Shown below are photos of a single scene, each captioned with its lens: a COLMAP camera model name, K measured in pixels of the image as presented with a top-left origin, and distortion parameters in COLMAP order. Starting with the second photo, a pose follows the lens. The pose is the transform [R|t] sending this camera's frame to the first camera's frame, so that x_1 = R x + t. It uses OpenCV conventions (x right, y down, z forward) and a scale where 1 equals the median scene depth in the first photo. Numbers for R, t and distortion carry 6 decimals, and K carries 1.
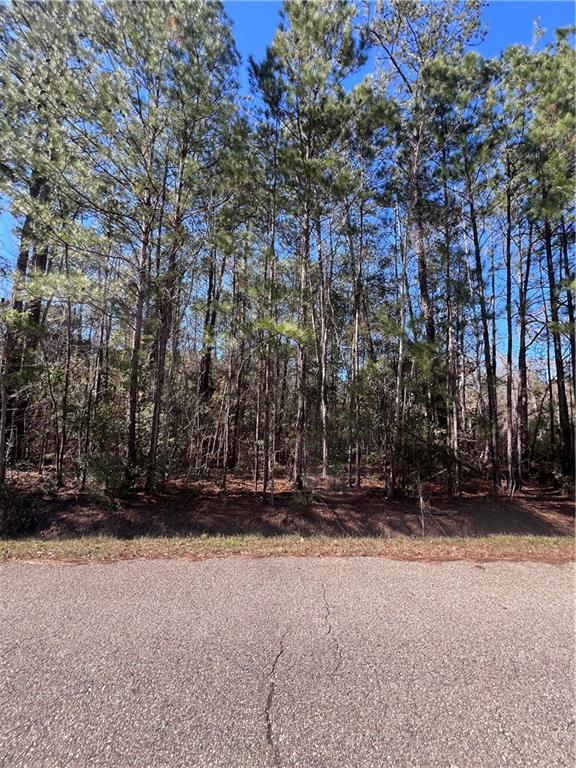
lens RADIAL K [[305.6, 0, 288.0], [0, 305.6, 384.0], [0, 0, 1]] dist [0.000702, -0.000342]
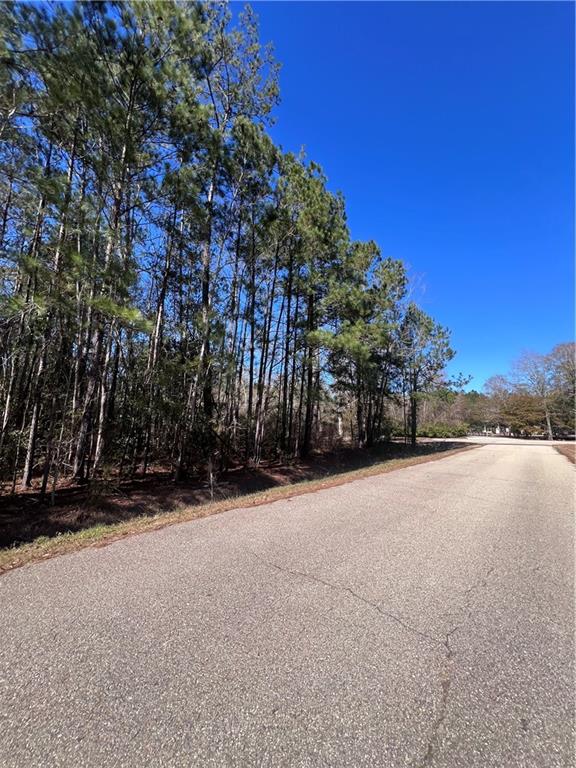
lens RADIAL K [[305.6, 0, 288.0], [0, 305.6, 384.0], [0, 0, 1]] dist [0.000702, -0.000342]
pose [[0.658601, 0.102365, 0.745497, -0.315112], [-0.126565, 0.991659, -0.024354, -0.003774], [-0.741772, -0.078314, 0.666064, -0.039448]]
